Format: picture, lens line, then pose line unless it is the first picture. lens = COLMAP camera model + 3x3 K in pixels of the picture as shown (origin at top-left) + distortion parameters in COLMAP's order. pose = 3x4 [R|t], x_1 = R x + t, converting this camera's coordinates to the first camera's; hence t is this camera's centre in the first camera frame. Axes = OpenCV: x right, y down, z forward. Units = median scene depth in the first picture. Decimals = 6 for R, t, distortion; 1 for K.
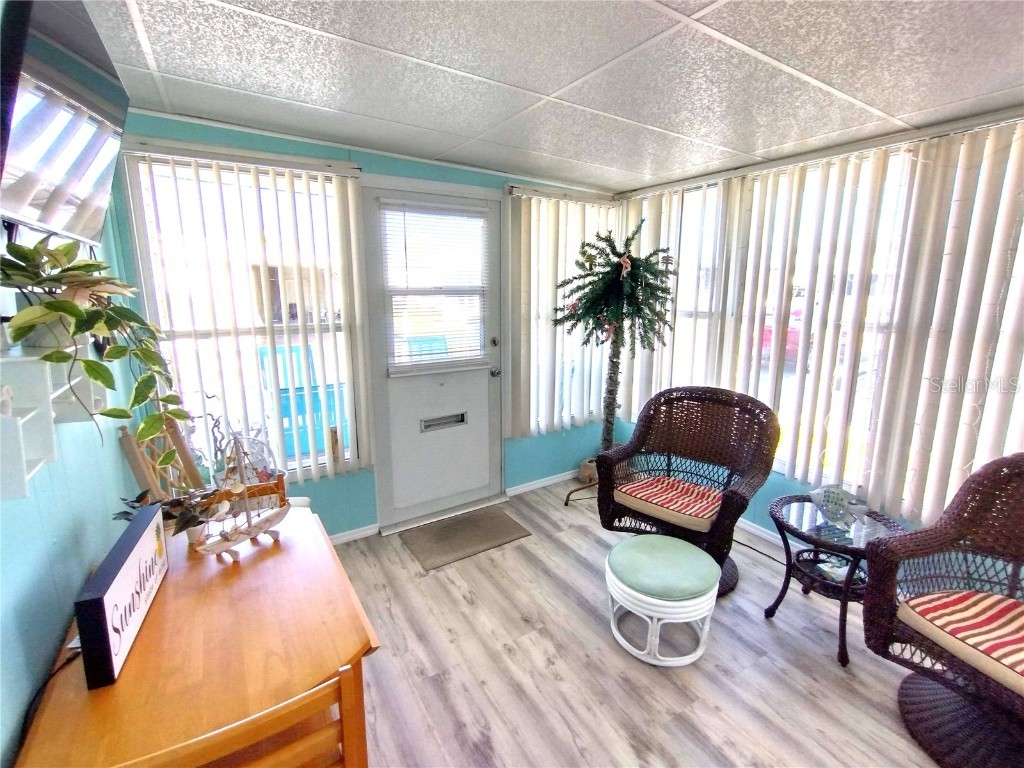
lens RADIAL K [[470.8, 0, 517.1], [0, 470.8, 376.3], [0, 0, 1]] dist [0.004288, -0.000133]
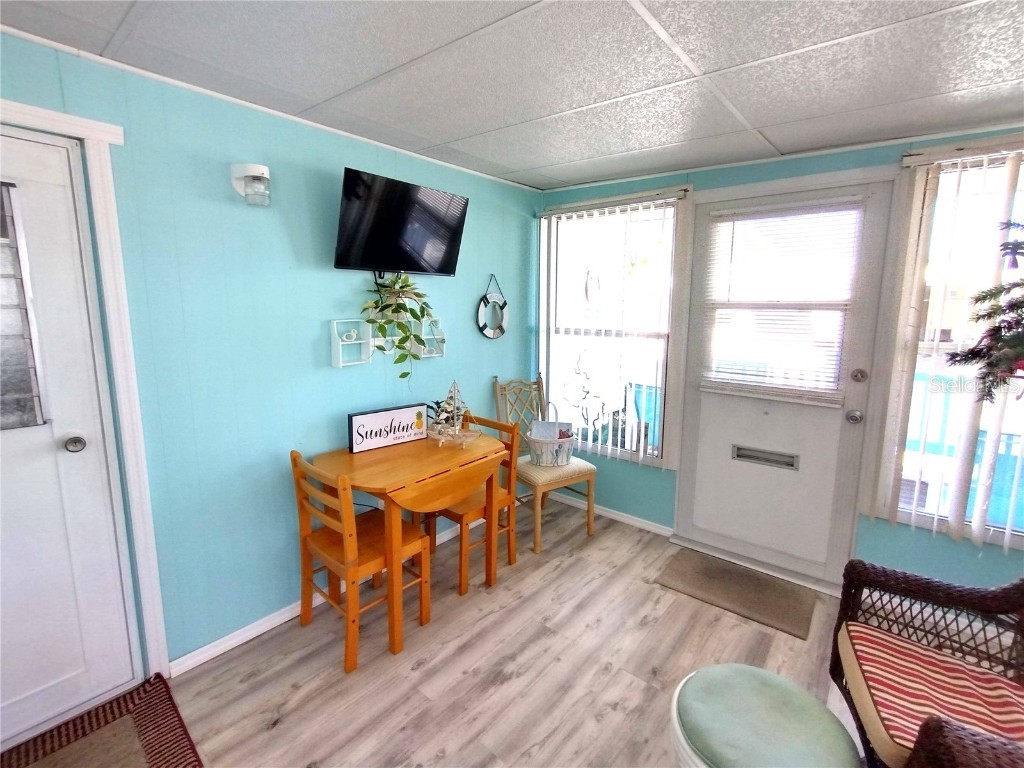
lens RADIAL K [[470.8, 0, 517.0], [0, 470.8, 381.0], [0, 0, 1]] dist [0.004288, -0.000133]
pose [[0.307584, 0.146635, -0.940154, 0.560748], [-0.203453, 0.975339, 0.085561, -0.023432], [0.929515, 0.164960, 0.329832, 0.319814]]
